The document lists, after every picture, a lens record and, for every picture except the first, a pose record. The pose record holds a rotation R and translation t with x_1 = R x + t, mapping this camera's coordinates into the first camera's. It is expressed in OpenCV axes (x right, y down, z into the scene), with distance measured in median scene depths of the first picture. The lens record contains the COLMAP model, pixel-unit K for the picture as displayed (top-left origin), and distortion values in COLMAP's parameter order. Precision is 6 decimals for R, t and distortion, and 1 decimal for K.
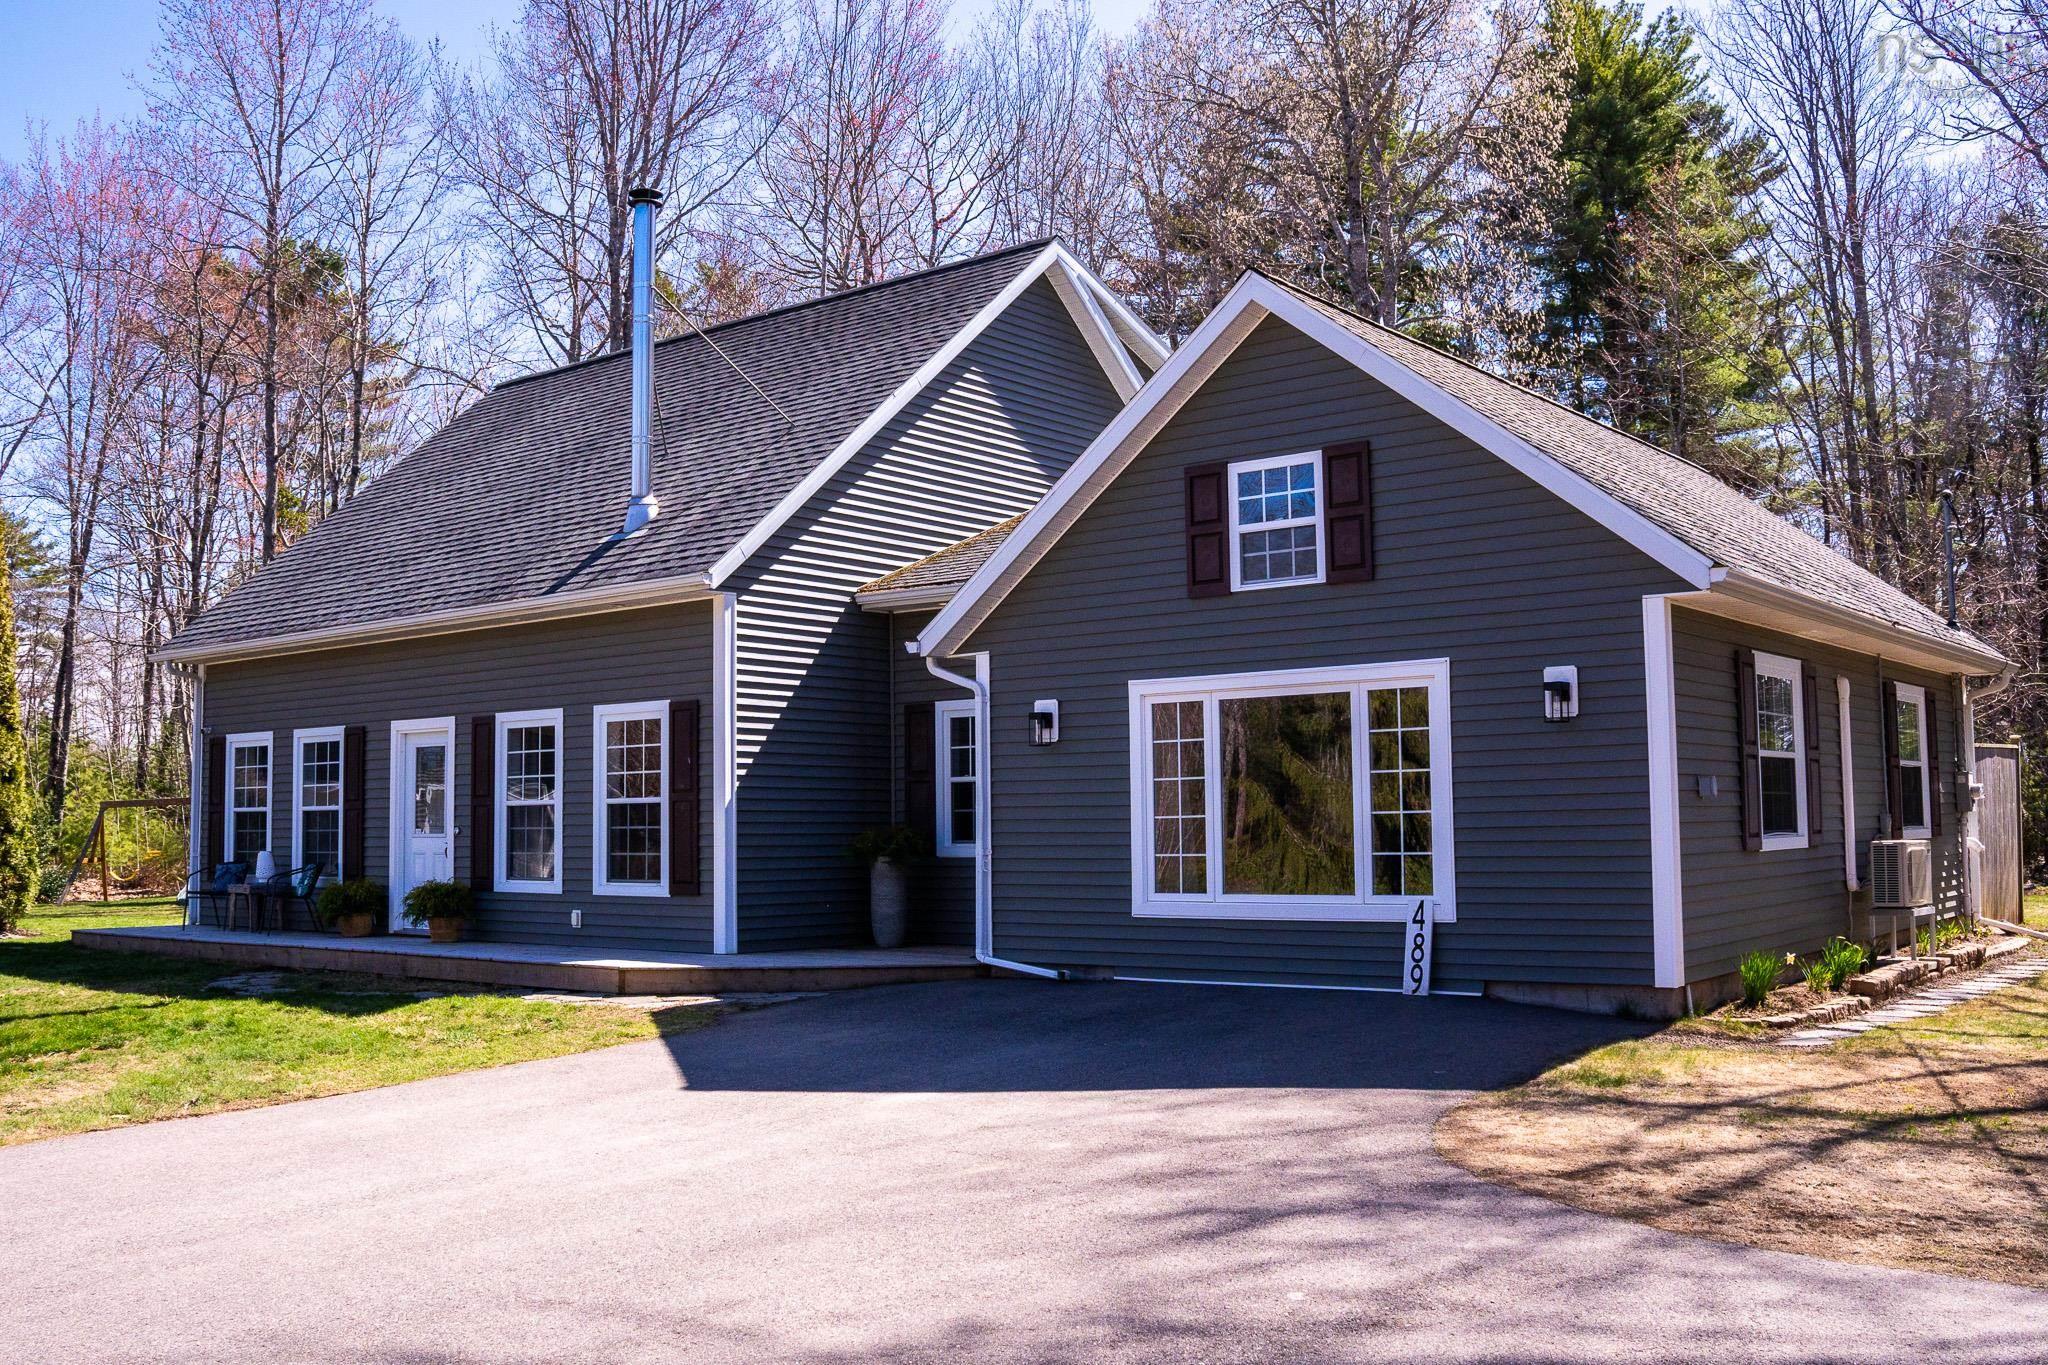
lens RADIAL K [[1936.1, 0, 1024.0], [0, 1936.1, 682.5], [0, 0, 1]] dist [-0.140308, 0.001405]
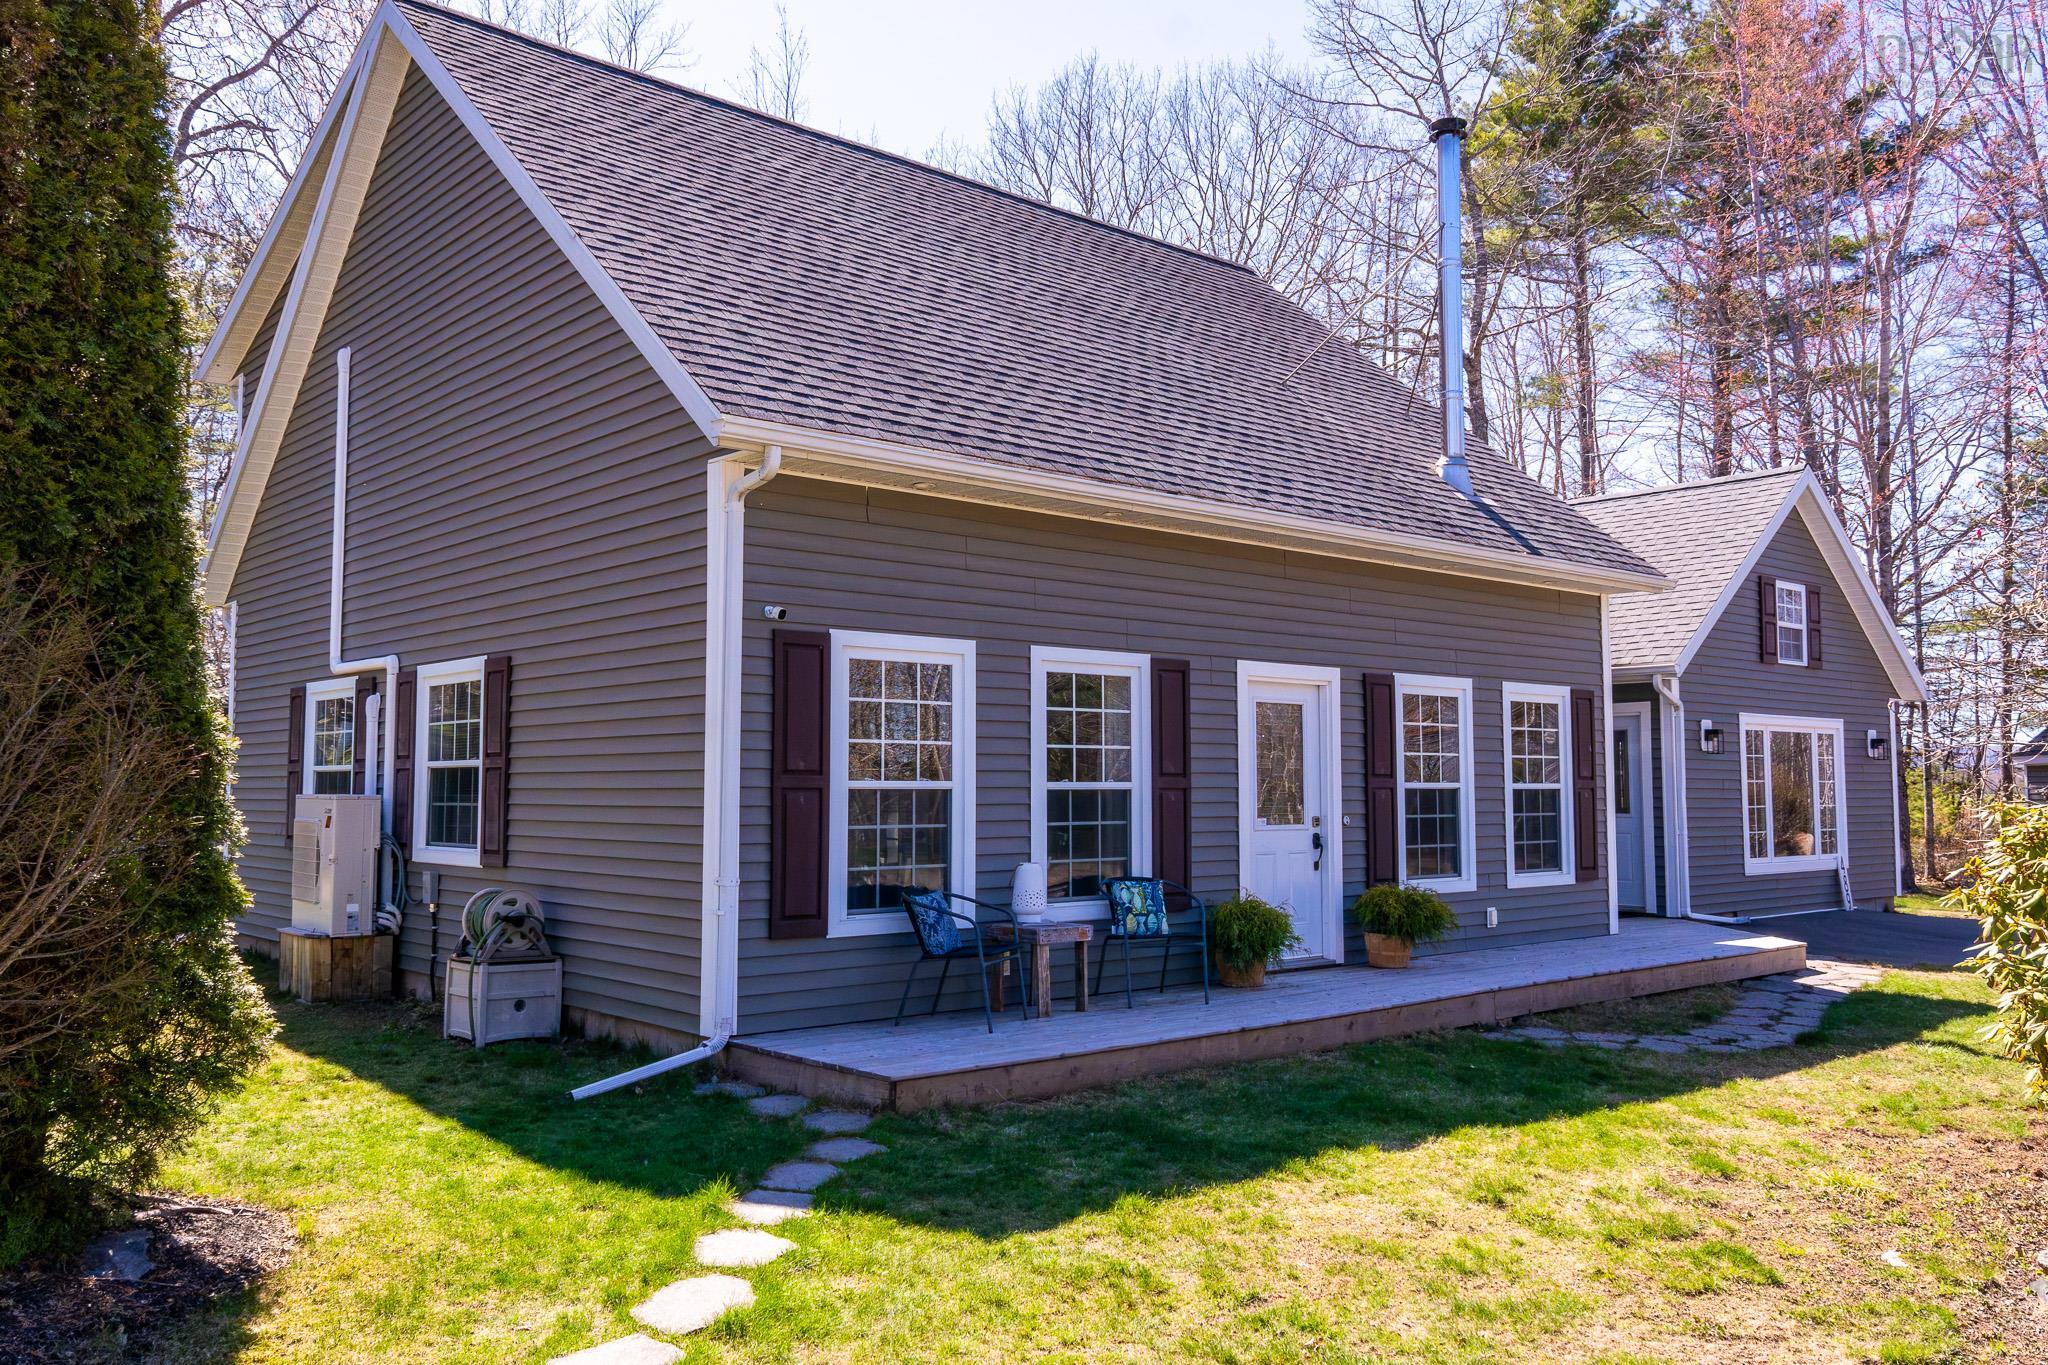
lens RADIAL K [[1597.8, 0, 1024.0], [0, 1597.8, 682.5], [0, 0, 1]] dist [-0.000873, 0.000395]
pose [[0.170856, 0.072518, 0.982624, -1.044251], [-0.082390, 0.994847, -0.059094, 0.078899], [-0.981845, -0.070862, 0.175951, 1.126930]]
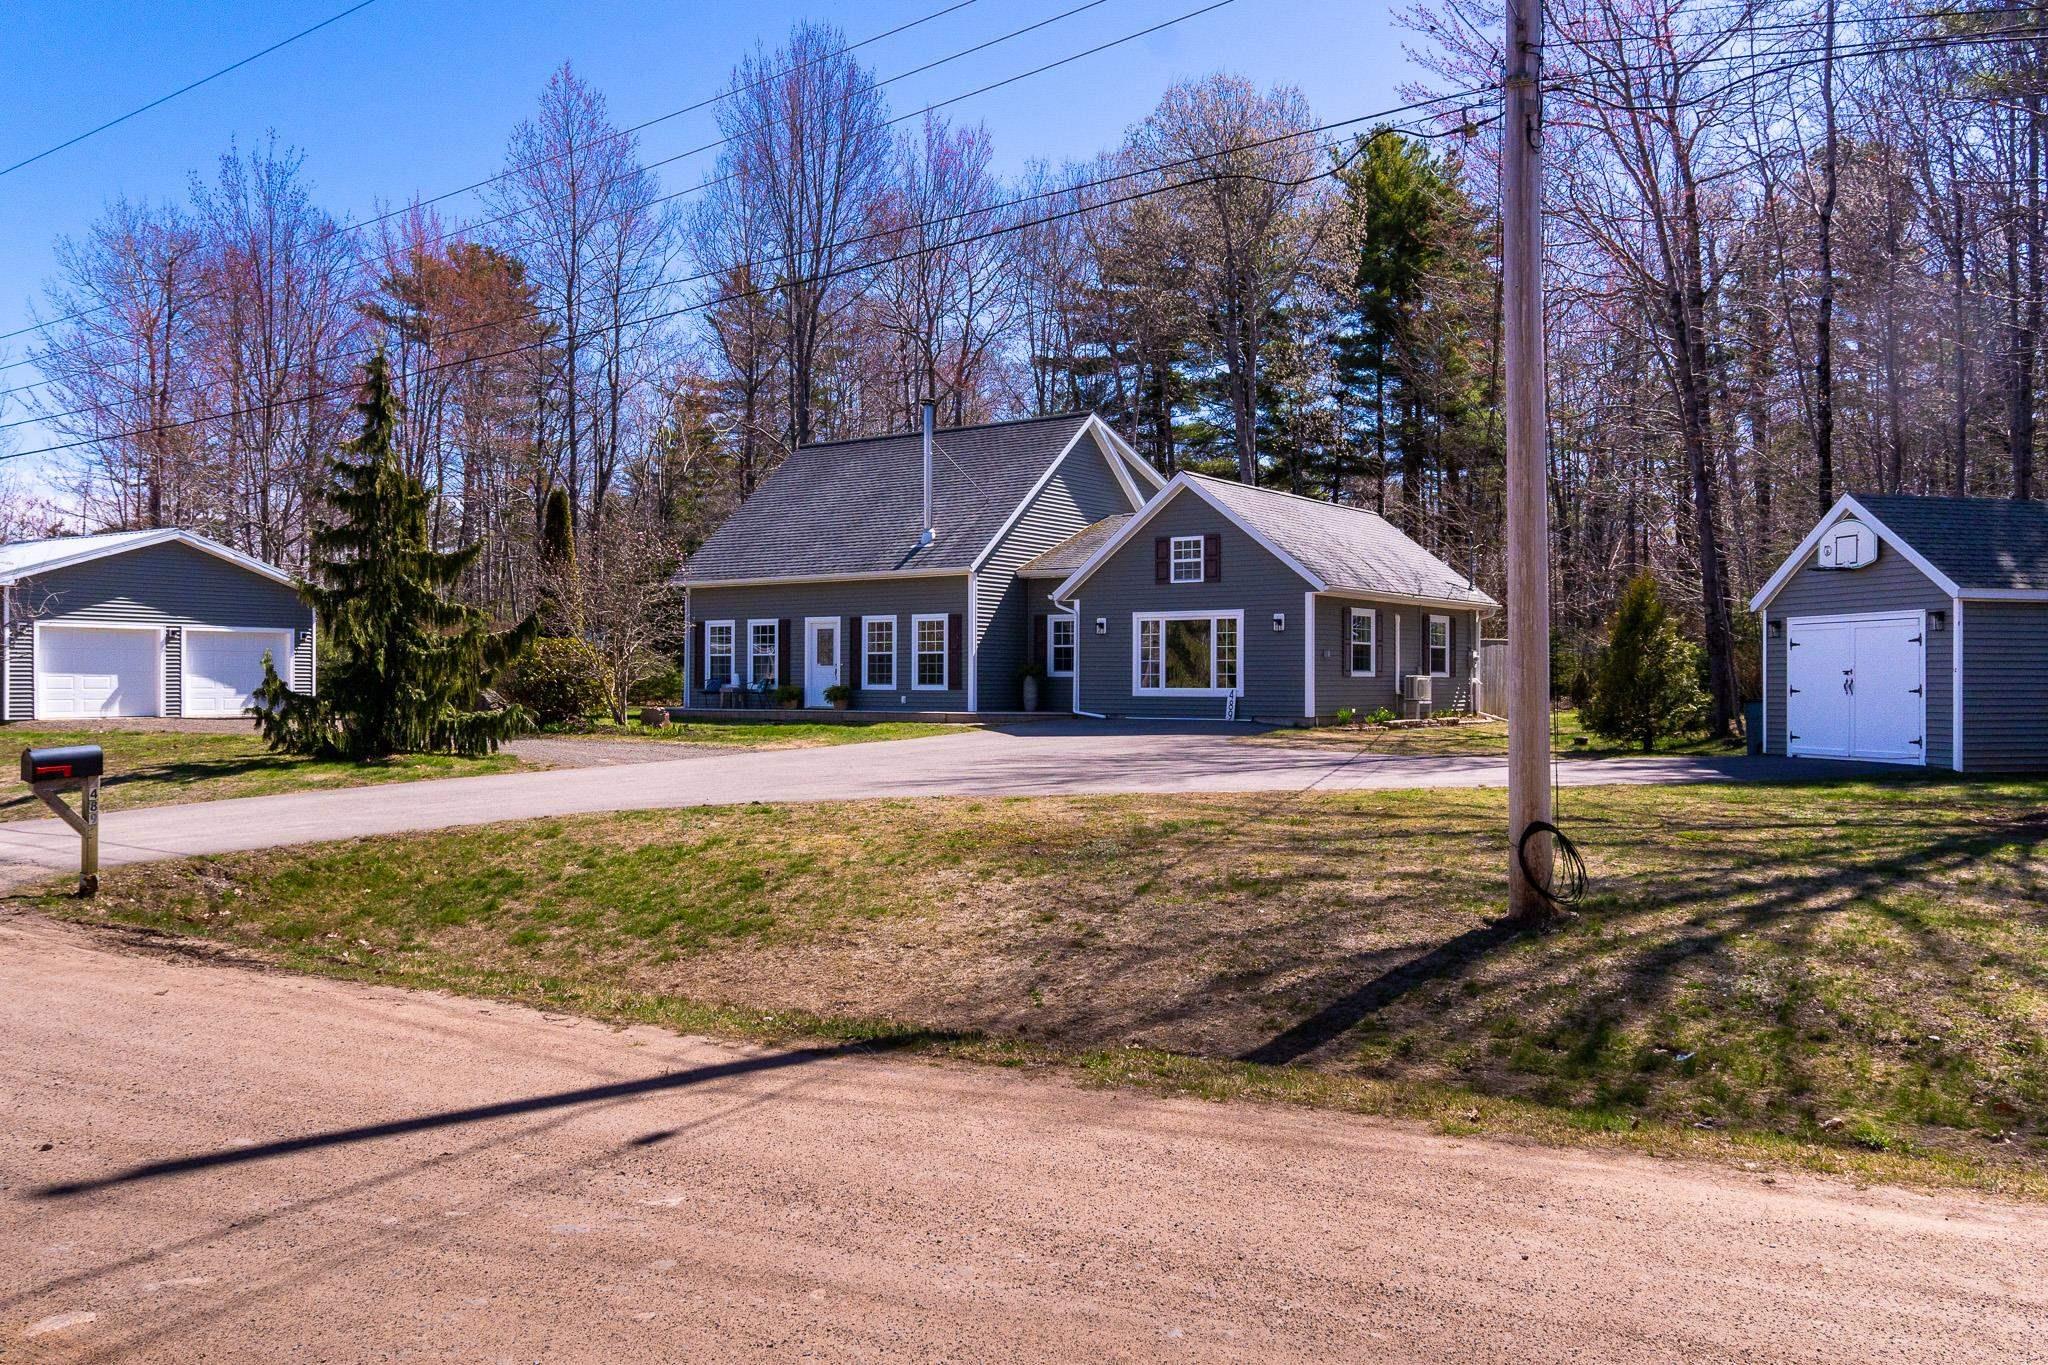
lens RADIAL K [[1597.8, 0, 1024.0], [0, 1597.8, 682.5], [0, 0, 1]] dist [-0.000873, 0.000395]
pose [[0.999058, 0.015074, 0.040690, -0.167245], [-0.018082, 0.997050, 0.074589, -0.059287], [-0.039446, -0.075255, 0.996384, -1.116930]]
